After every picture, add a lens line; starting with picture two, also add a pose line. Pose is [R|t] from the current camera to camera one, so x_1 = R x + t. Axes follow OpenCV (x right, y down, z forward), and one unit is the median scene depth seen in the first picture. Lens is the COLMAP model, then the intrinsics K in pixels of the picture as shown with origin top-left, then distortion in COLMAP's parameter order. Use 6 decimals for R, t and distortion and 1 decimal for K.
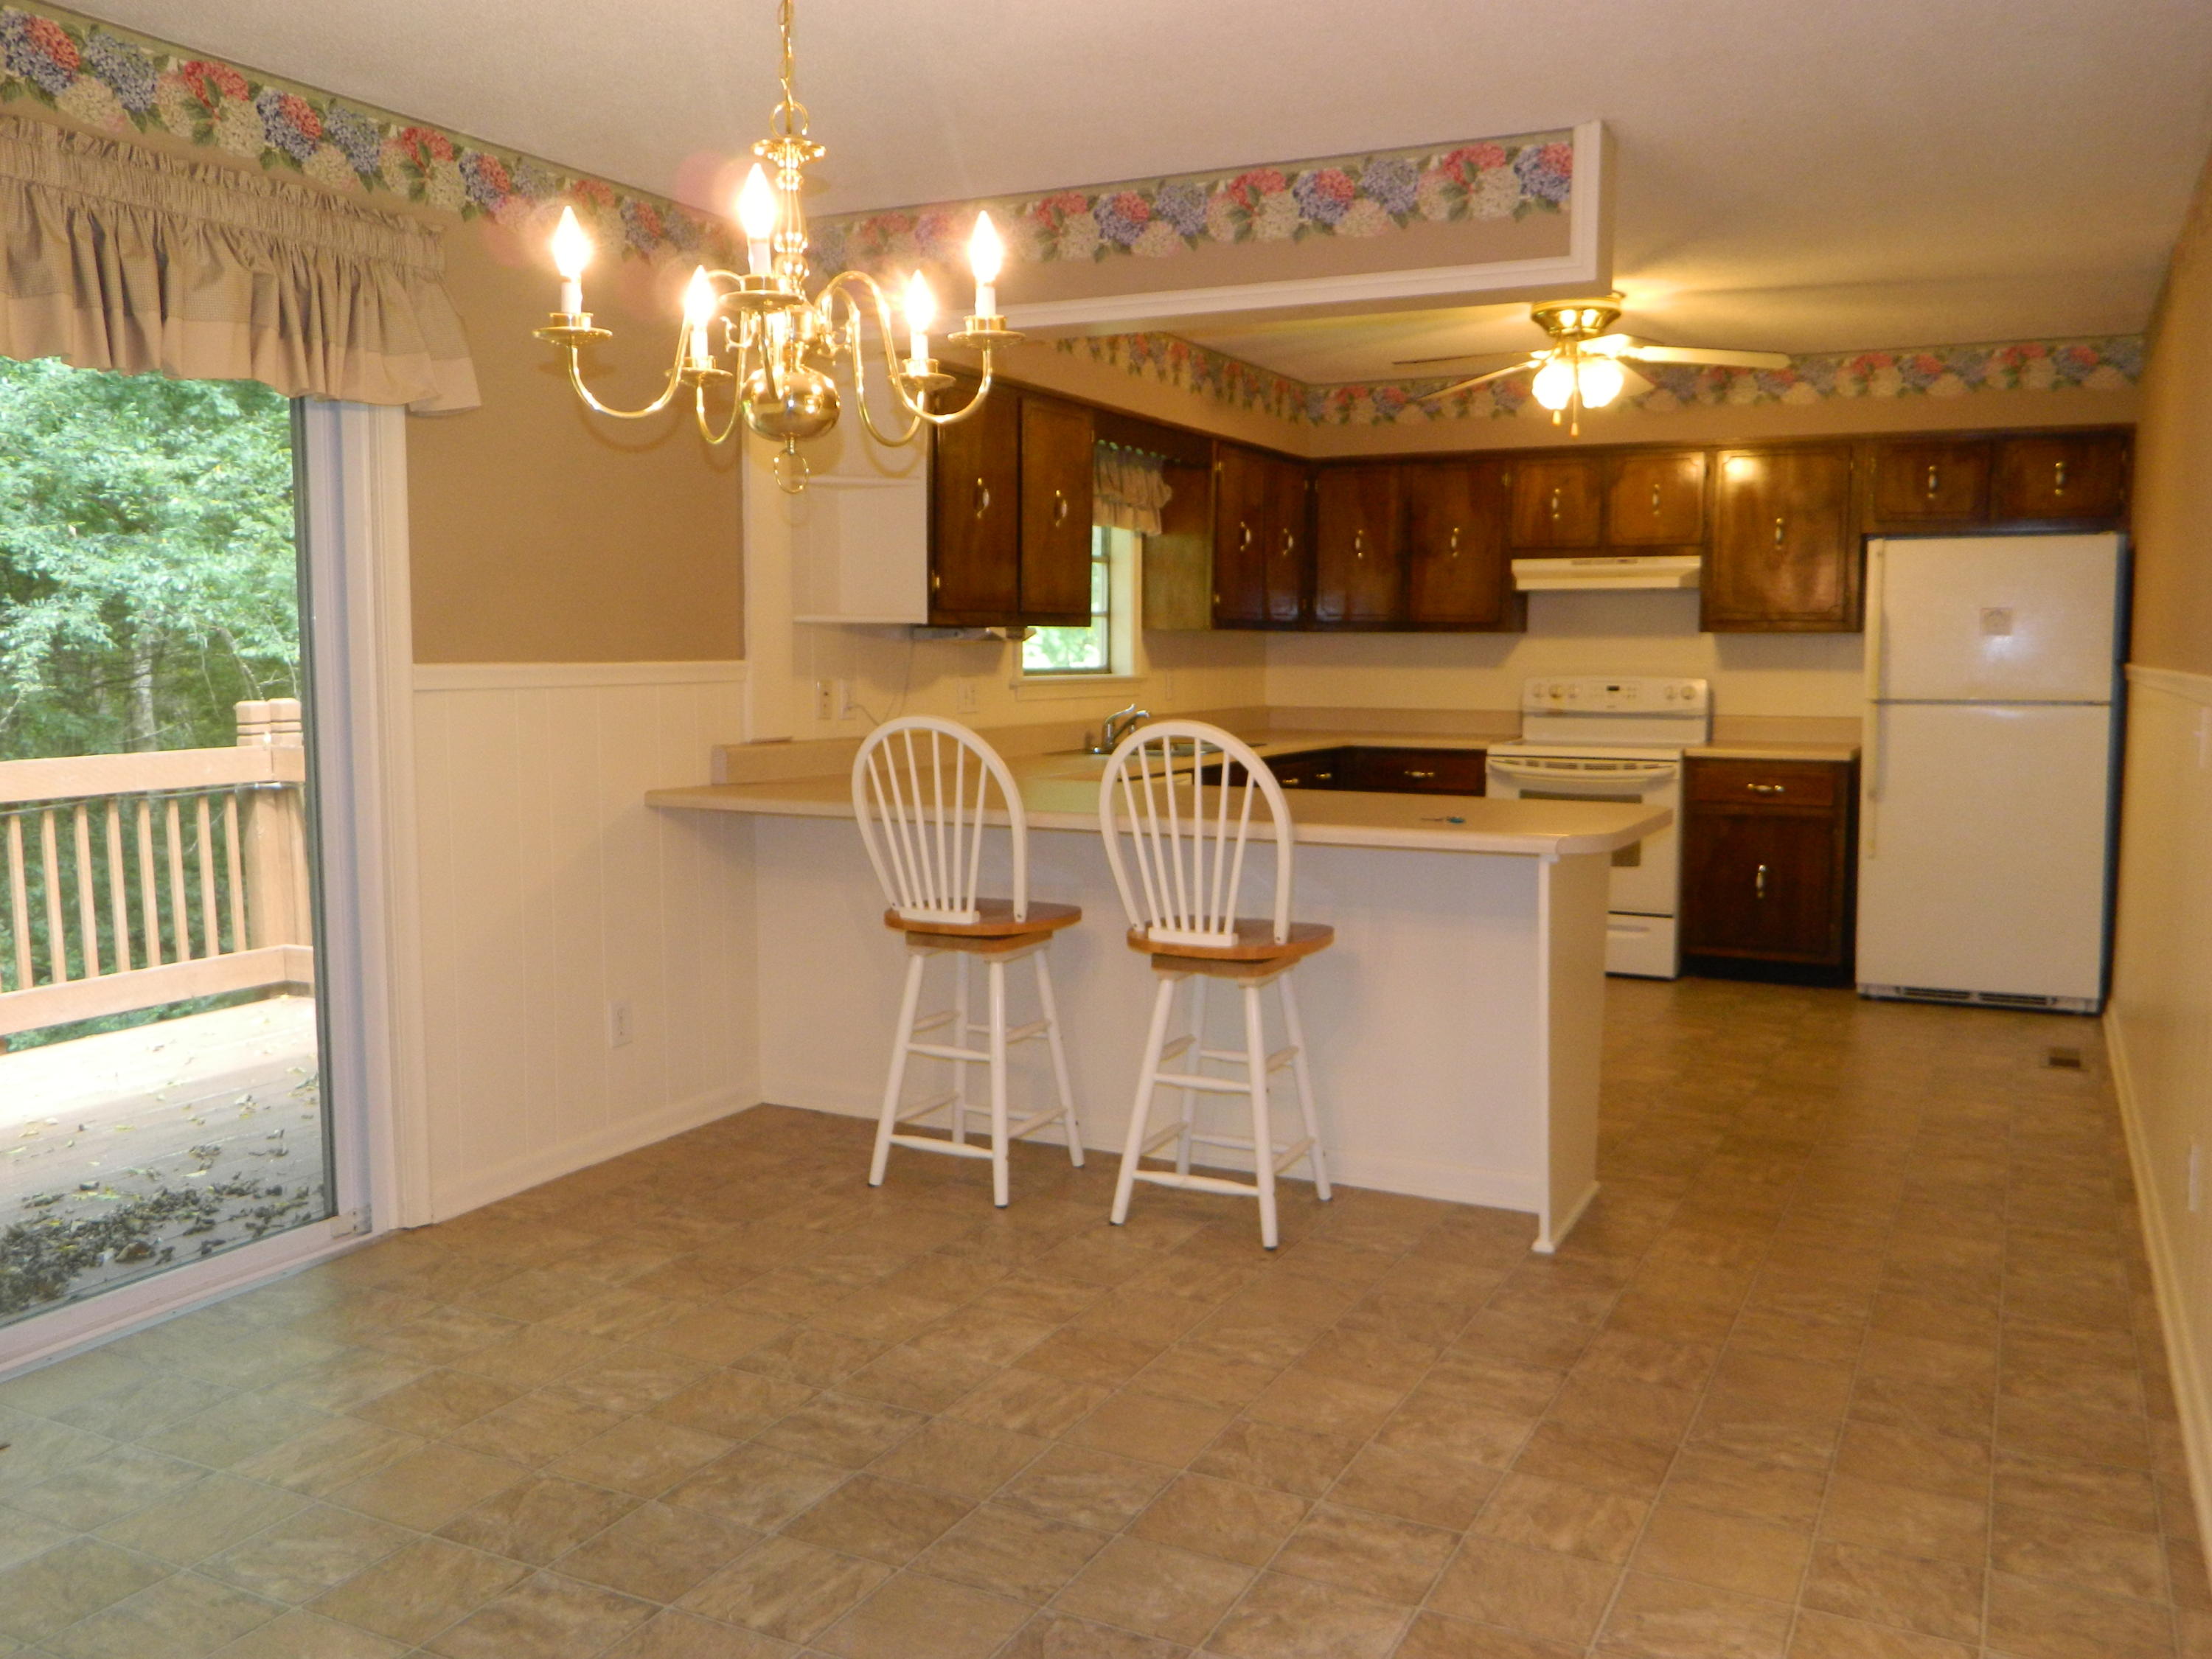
lens RADIAL K [[1824.2, 0, 1115.0], [0, 1824.2, 835.4], [0, 0, 1]] dist [-0.010128, -0.008282]
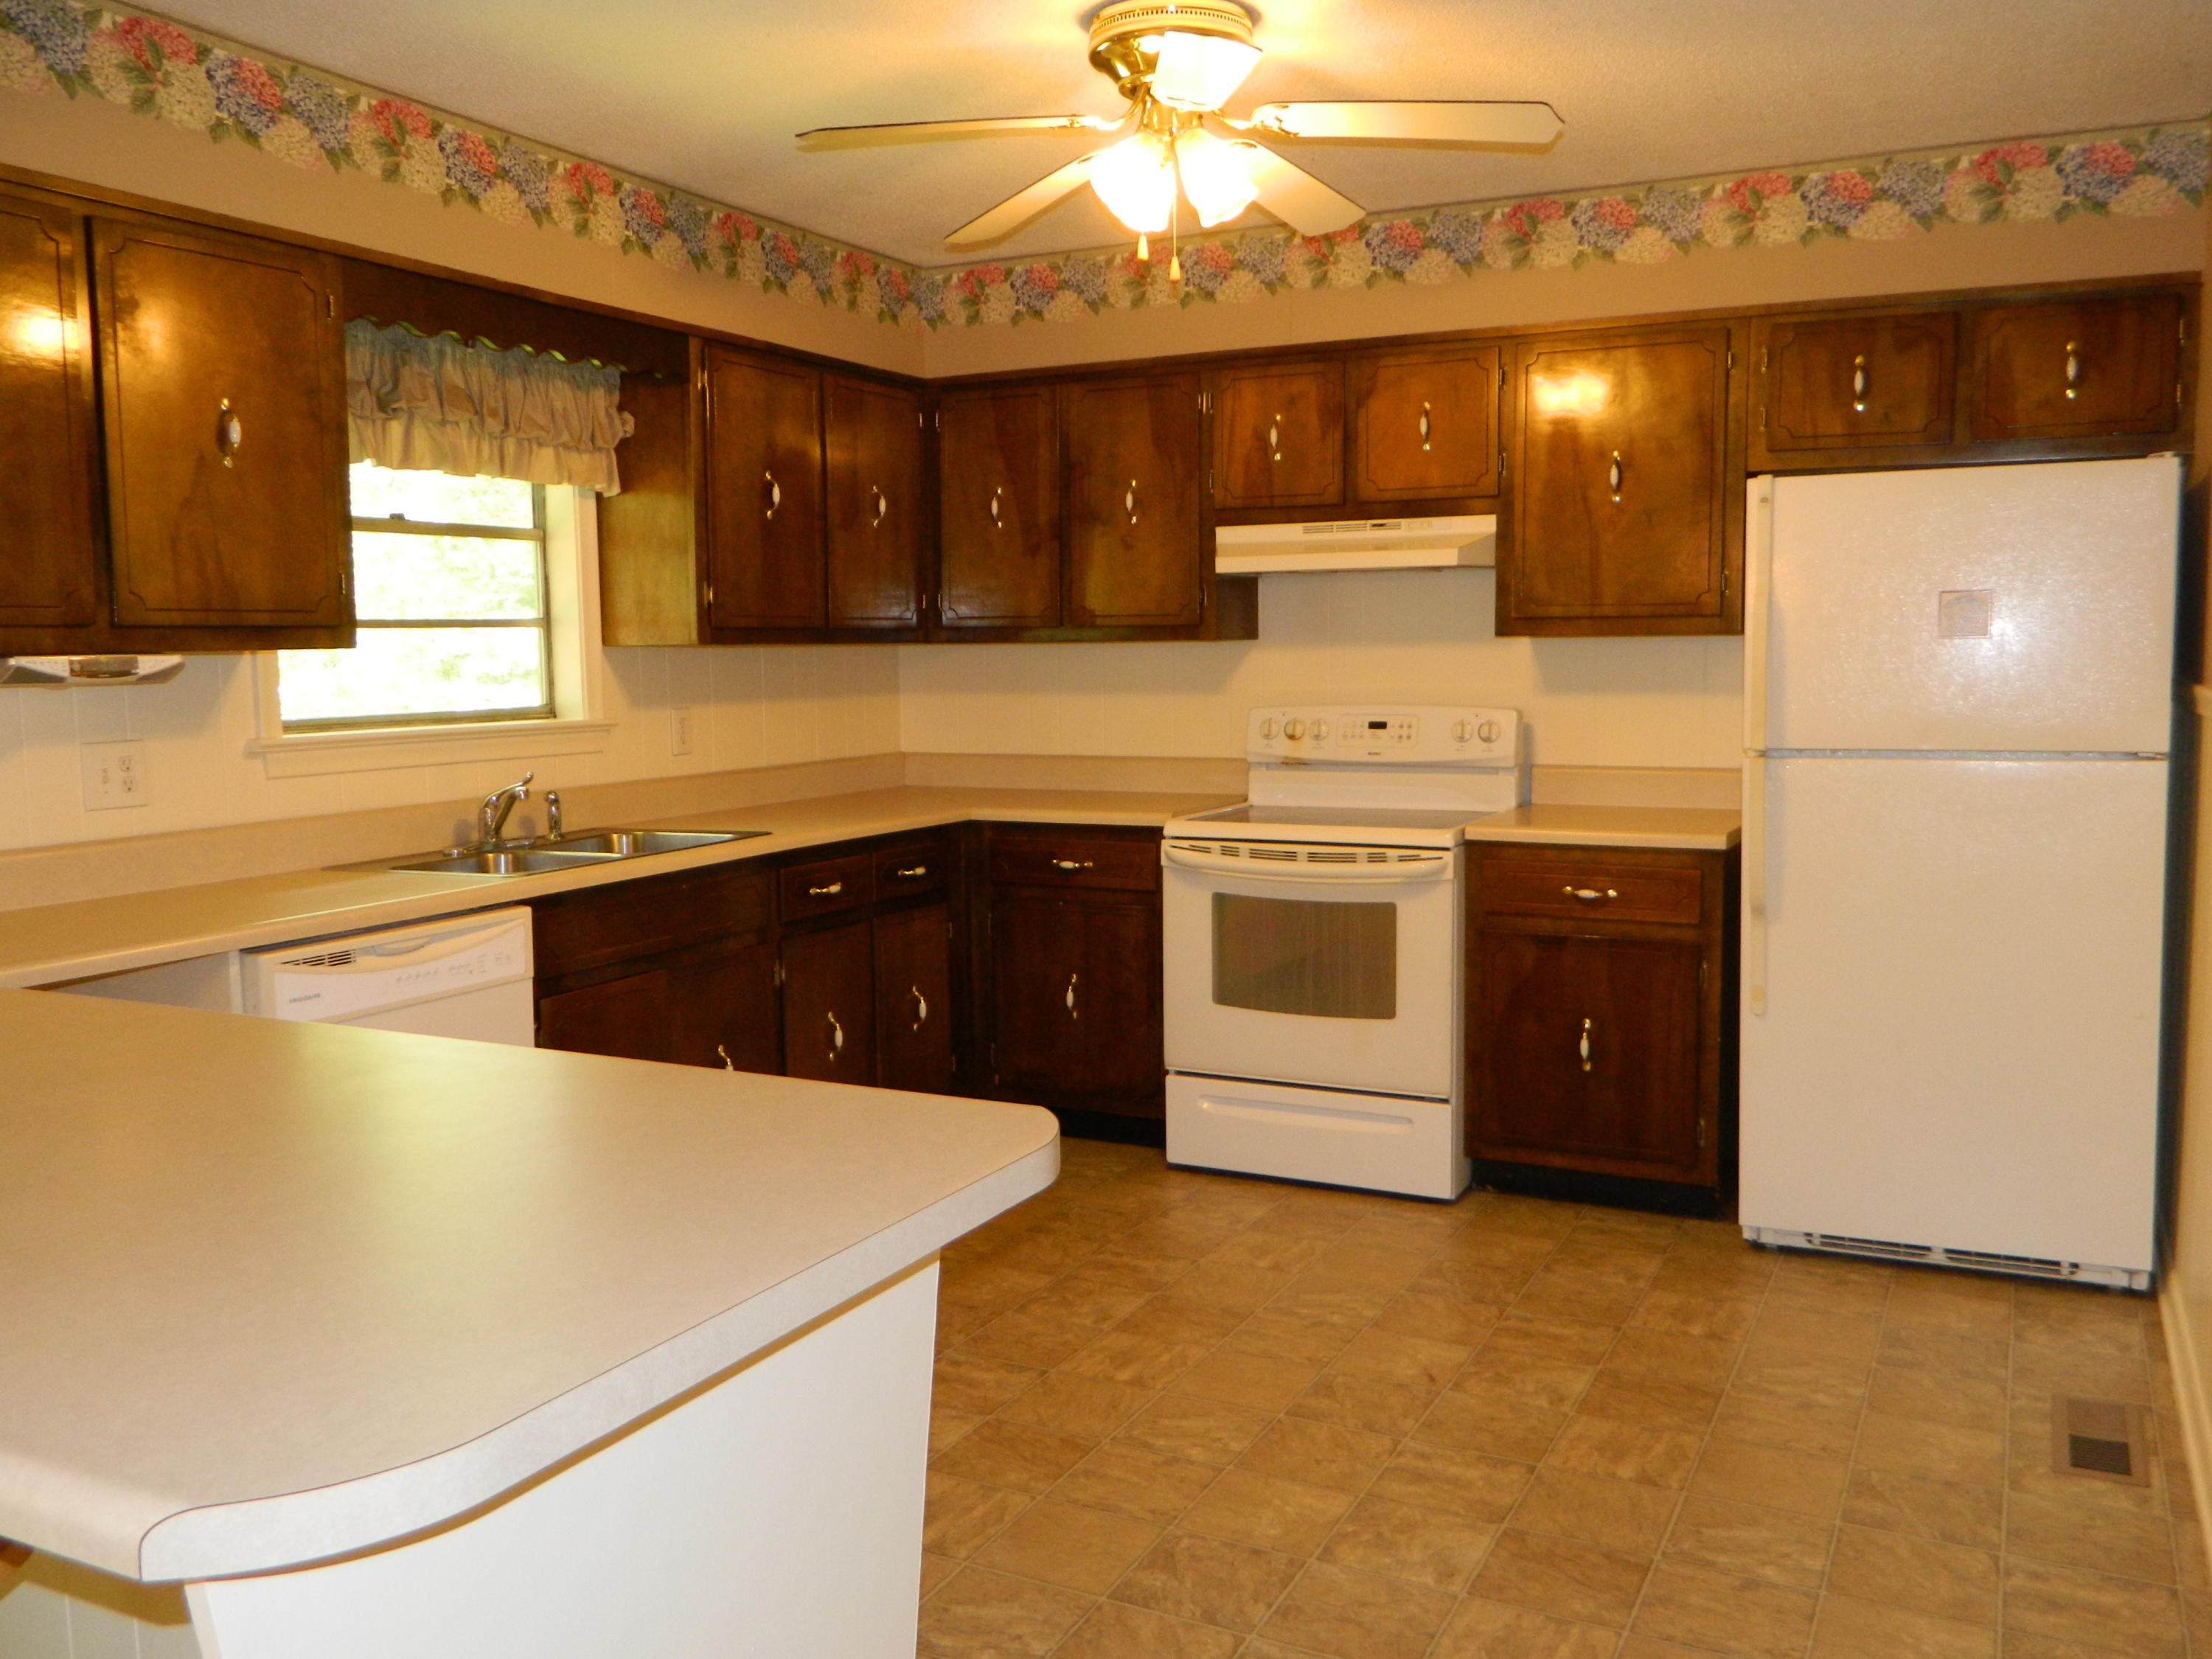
lens RADIAL K [[1824.2, 0, 1153.8], [0, 1824.2, 853.6], [0, 0, 1]] dist [-0.010128, -0.008282]
pose [[0.999796, -0.013032, 0.015436, 0.189247], [0.013091, 0.999907, -0.003759, -0.035983], [-0.015385, 0.003960, 0.999874, 0.371471]]
